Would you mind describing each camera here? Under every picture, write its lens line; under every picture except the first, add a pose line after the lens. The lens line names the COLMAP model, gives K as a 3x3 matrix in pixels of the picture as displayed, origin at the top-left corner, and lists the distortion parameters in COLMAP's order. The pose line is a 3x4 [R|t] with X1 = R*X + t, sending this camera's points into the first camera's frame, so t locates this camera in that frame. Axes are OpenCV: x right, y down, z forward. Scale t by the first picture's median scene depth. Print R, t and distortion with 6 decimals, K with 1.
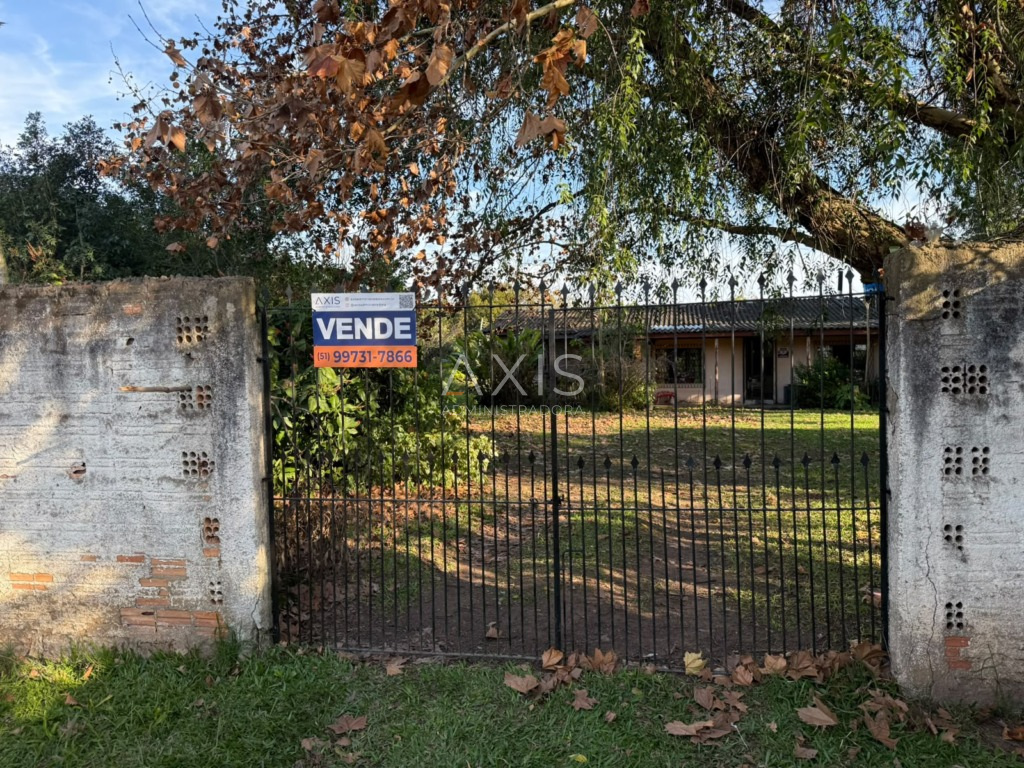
lens RADIAL K [[734.6, 0, 512.0], [0, 734.6, 384.0], [0, 0, 1]] dist [0.102235, -0.223012]
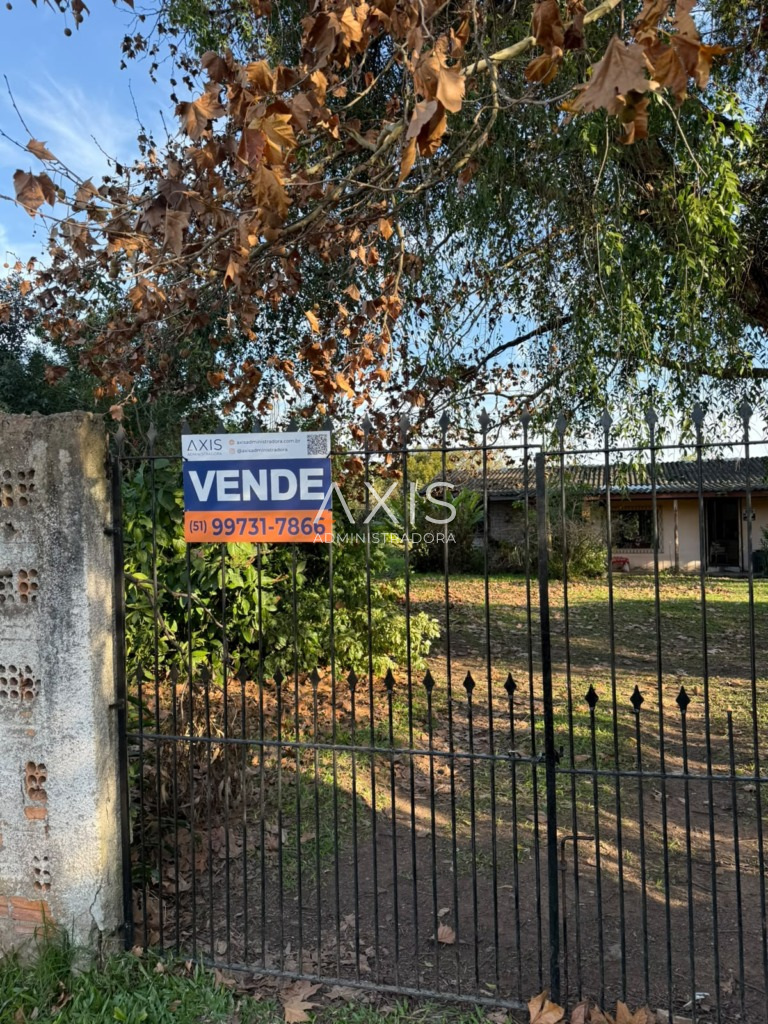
lens RADIAL K [[657.6, 0, 384.0], [0, 657.6, 512.0], [0, 0, 1]] dist [0.030908, -0.019471]
pose [[0.996235, -0.002739, -0.086655, -0.030780], [-0.001180, 0.998980, -0.045145, -0.023063], [0.086690, 0.045077, 0.995215, 0.402963]]
